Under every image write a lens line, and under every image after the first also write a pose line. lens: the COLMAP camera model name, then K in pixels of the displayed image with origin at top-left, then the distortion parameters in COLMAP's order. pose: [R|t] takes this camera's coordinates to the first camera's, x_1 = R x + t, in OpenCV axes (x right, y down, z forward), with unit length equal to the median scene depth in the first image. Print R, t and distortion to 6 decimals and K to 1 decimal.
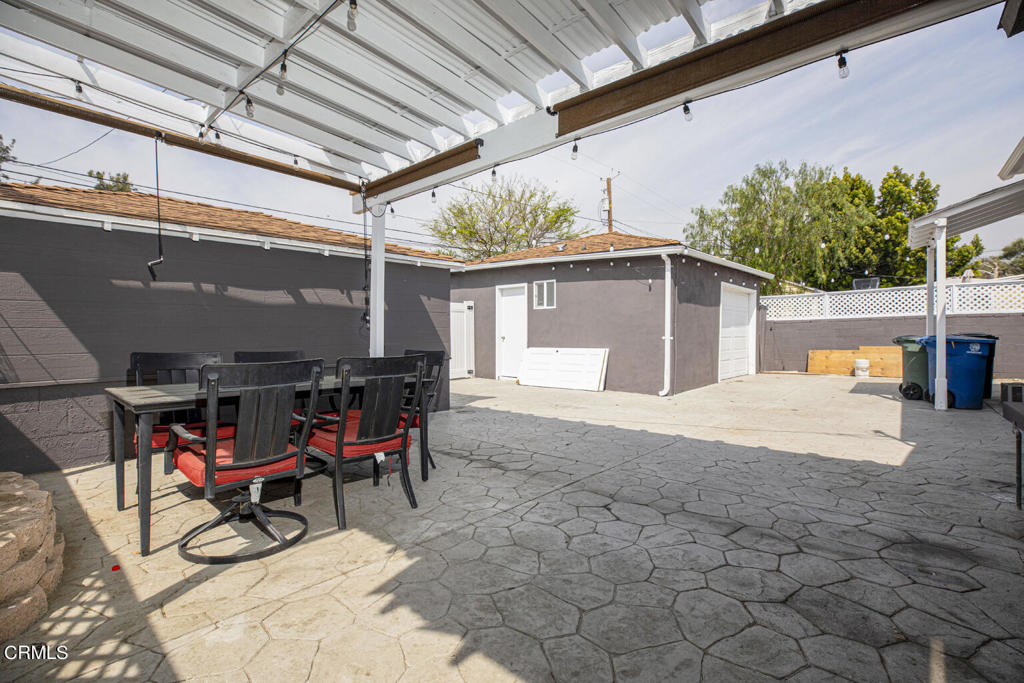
lens RADIAL K [[465.2, 0, 518.7], [0, 465.2, 337.5], [0, 0, 1]] dist [-0.050086, 0.017175]
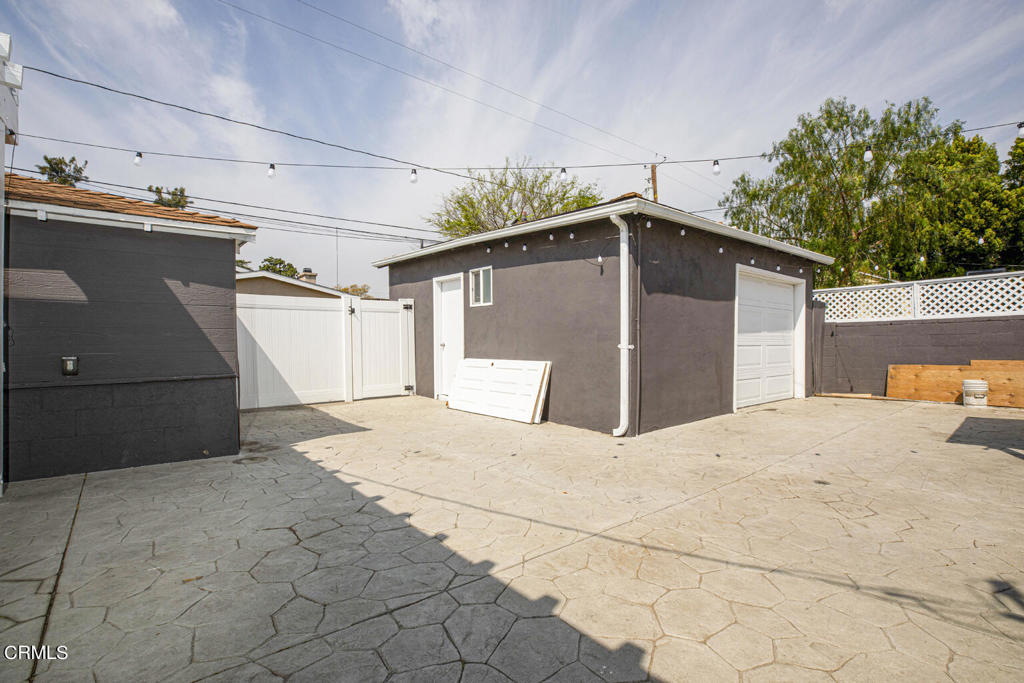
lens RADIAL K [[467.0, 0, 512.0], [0, 467.0, 341.5], [0, 0, 1]] dist [-0.038664, 0.010537]
pose [[0.987467, 0.002621, -0.157803, 0.229753], [-0.003811, 0.999967, -0.007238, -0.000420], [0.157779, 0.007749, 0.987444, 0.286457]]
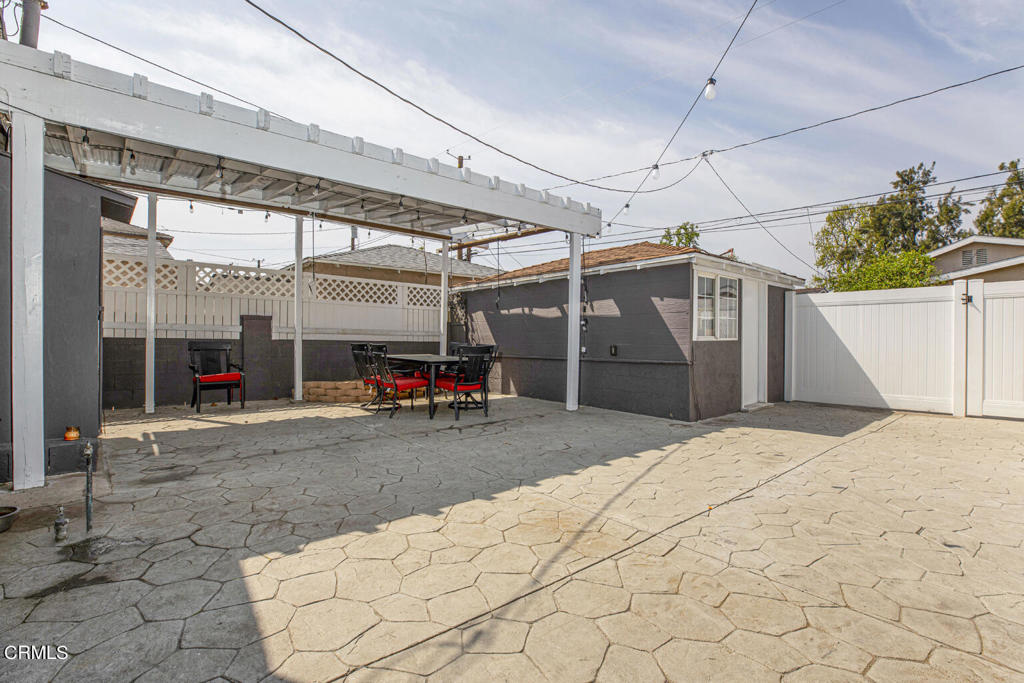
lens RADIAL K [[482.8, 0, 530.6], [0, 482.8, 341.3], [0, 0, 1]] dist [-0.040039, 0.014072]
pose [[-0.120754, 0.010523, -0.992627, 0.540378], [-0.010904, 0.999869, 0.011926, -0.003454], [0.992623, 0.012264, -0.120624, 0.552590]]
